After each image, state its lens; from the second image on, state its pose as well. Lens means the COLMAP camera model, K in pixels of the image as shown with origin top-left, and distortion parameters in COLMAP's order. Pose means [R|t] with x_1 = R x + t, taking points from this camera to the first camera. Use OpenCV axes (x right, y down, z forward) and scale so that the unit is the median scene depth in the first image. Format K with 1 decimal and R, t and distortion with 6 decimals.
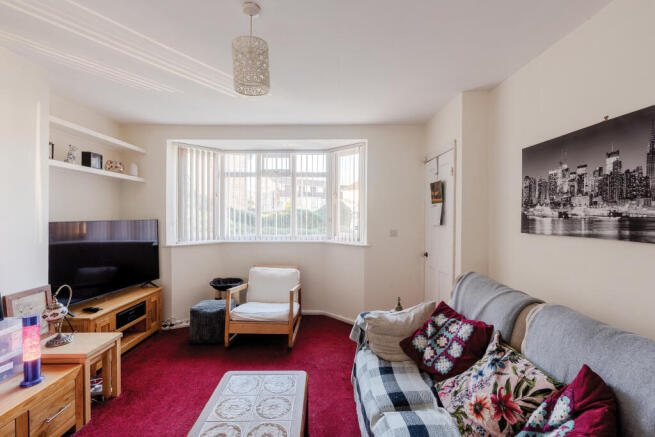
lens RADIAL K [[297.6, 0, 327.6], [0, 297.6, 220.2], [0, 0, 1]] dist [-0.001910, 0.000730]
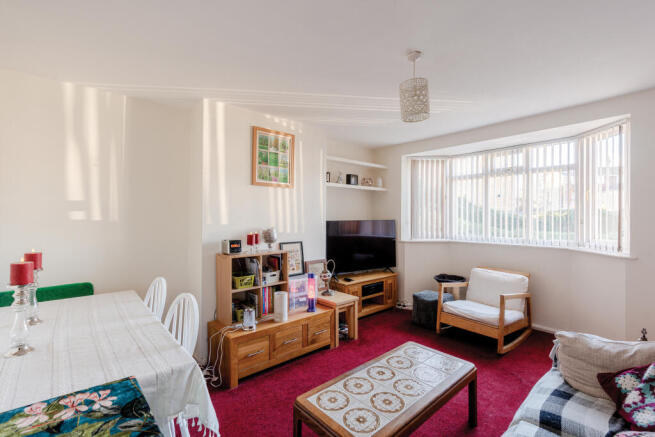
lens RADIAL K [[297.6, 0, 327.6], [0, 297.6, 220.2], [0, 0, 1]] dist [-0.001910, 0.000730]
pose [[0.653759, 0.008439, -0.756656, 0.228609], [-0.010449, 0.999943, 0.002125, -0.001095], [0.756631, 0.006517, 0.653810, -0.054124]]
